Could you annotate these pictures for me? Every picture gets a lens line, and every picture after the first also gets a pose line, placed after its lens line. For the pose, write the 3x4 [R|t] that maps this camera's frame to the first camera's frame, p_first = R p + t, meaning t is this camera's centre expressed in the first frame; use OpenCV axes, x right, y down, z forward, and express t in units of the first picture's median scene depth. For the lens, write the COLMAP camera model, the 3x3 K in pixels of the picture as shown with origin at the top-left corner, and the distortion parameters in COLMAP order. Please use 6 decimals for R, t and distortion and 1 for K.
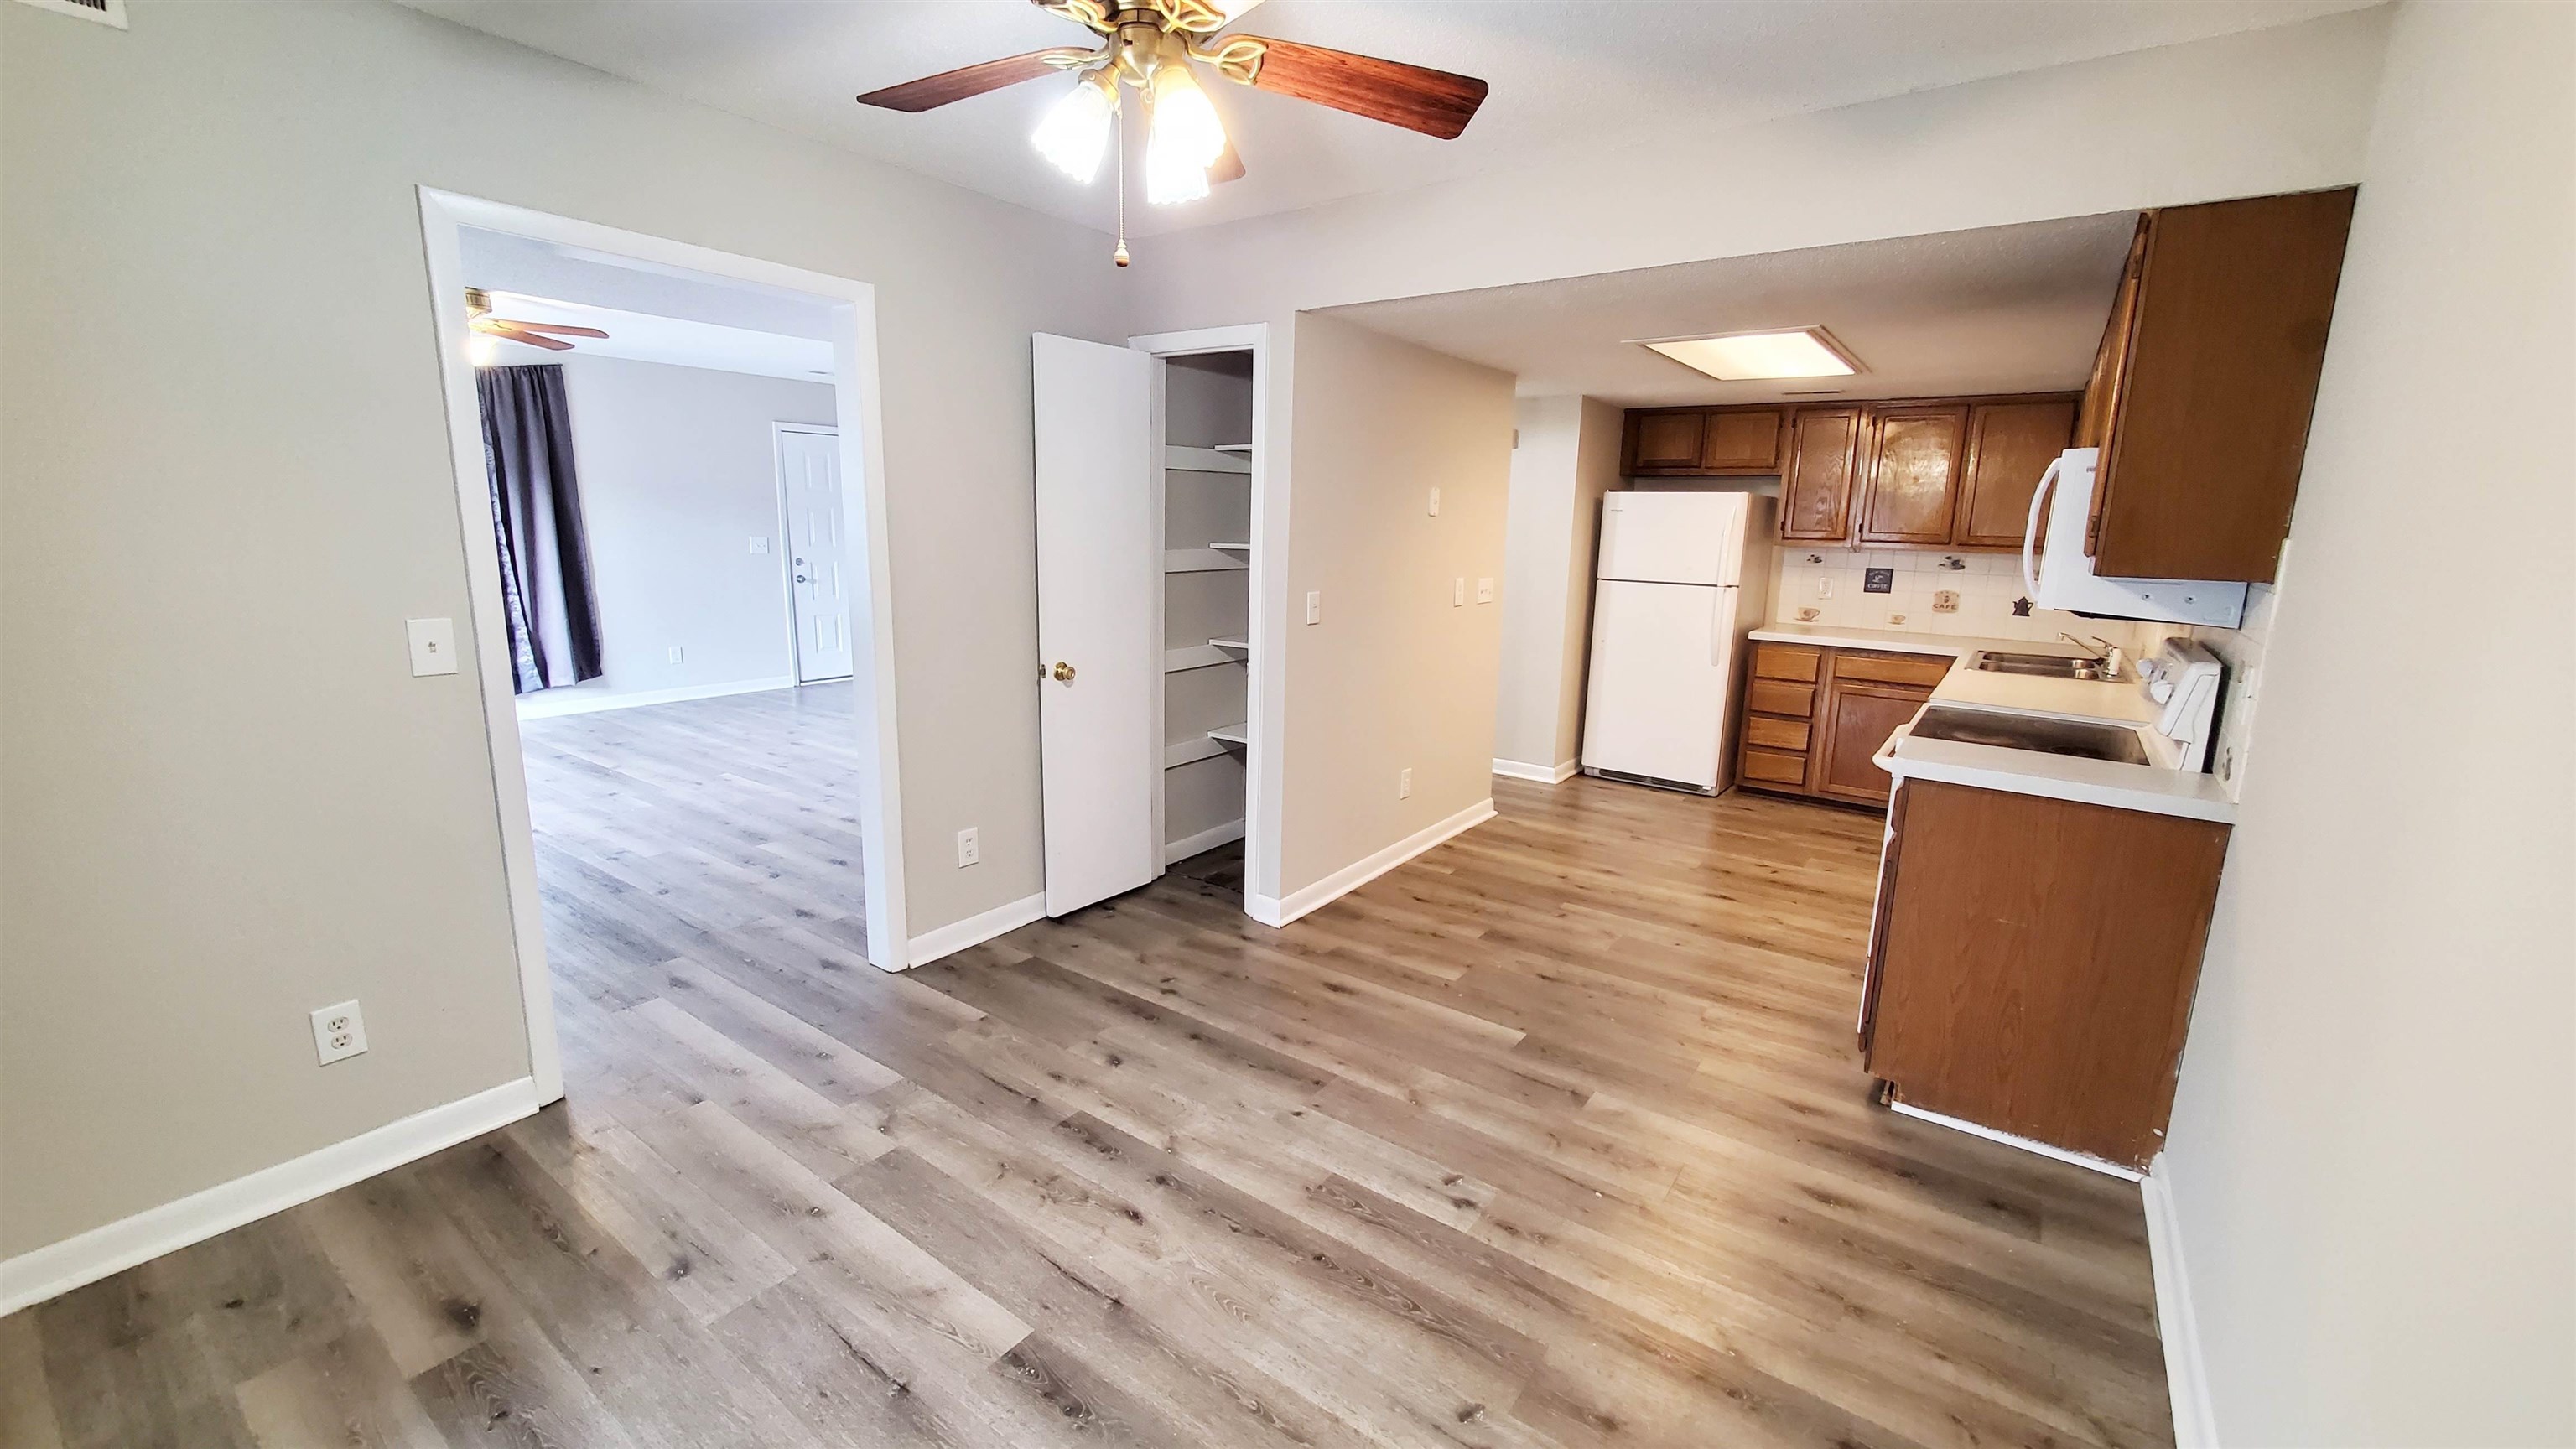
lens RADIAL K [[1025.8, 0, 1284.9], [0, 1025.8, 721.9], [0, 0, 1]] dist [0.003146, 0.000120]
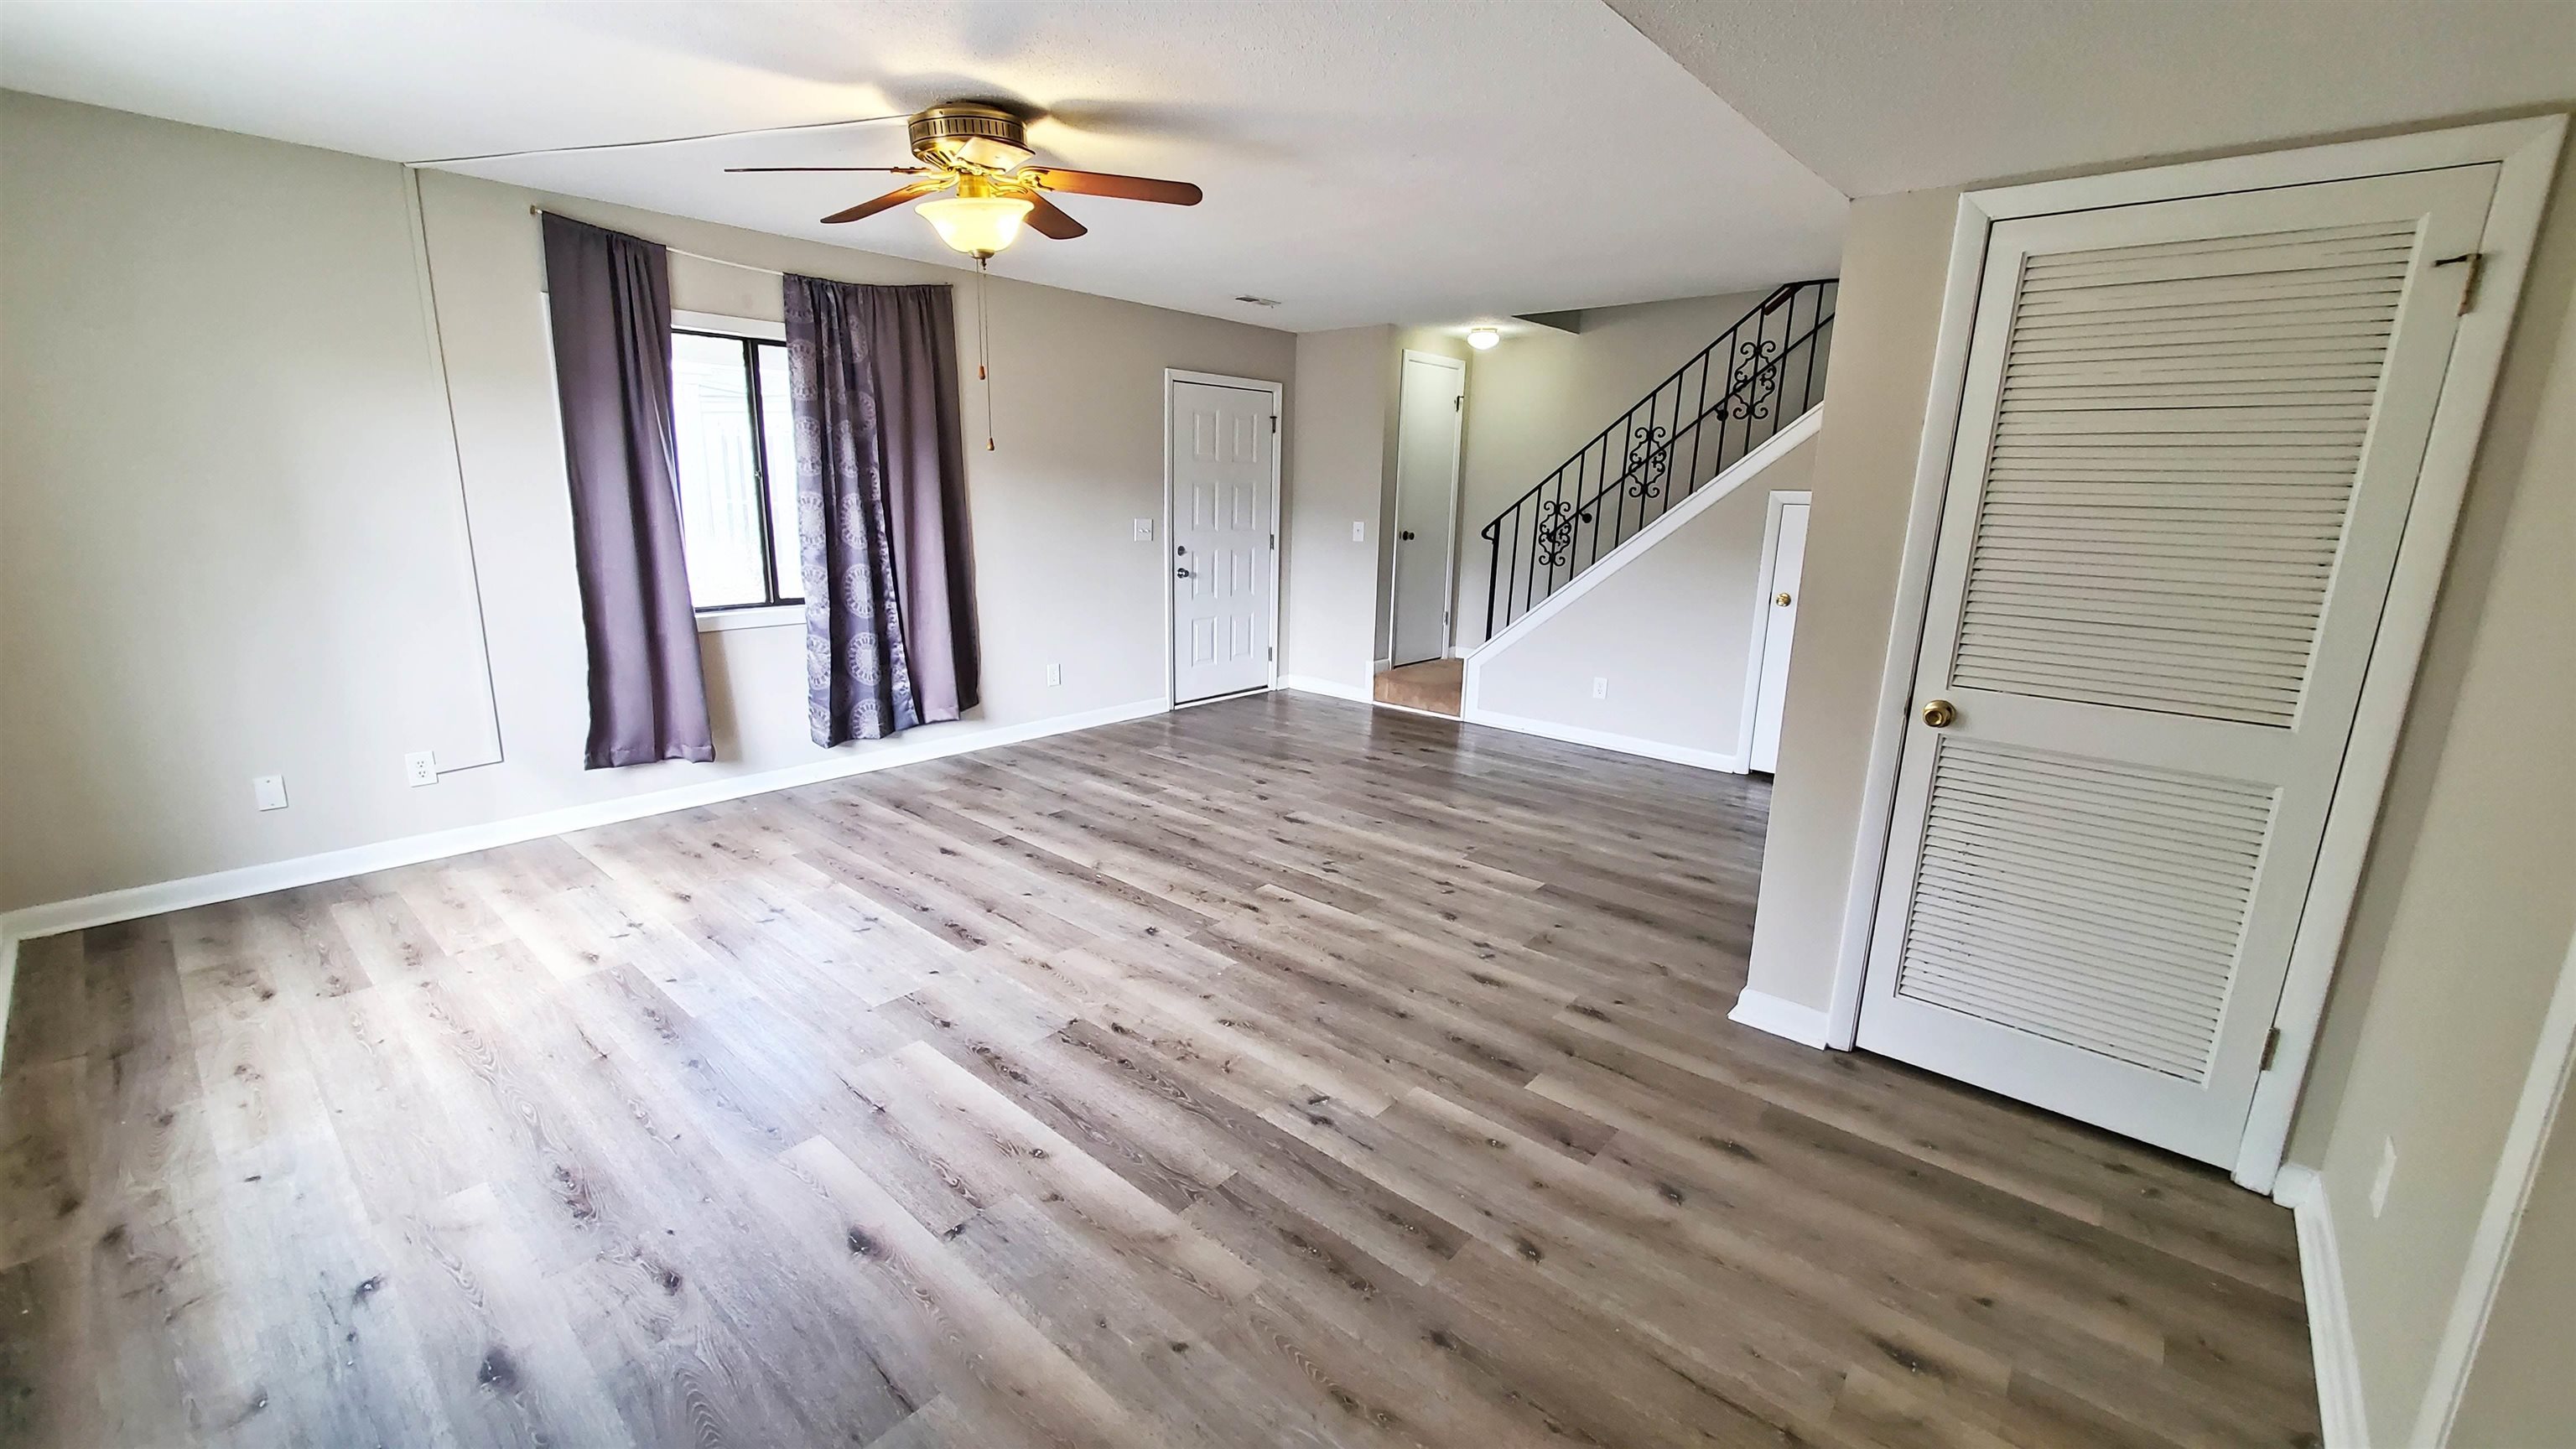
lens RADIAL K [[1025.8, 0, 1289.2], [0, 1025.8, 718.4], [0, 0, 1]] dist [0.003146, 0.000120]
pose [[0.996274, 0.021201, -0.083594, -0.276513], [-0.018900, 0.999423, 0.028221, -0.044802], [0.084144, -0.026536, 0.996100, 0.196327]]
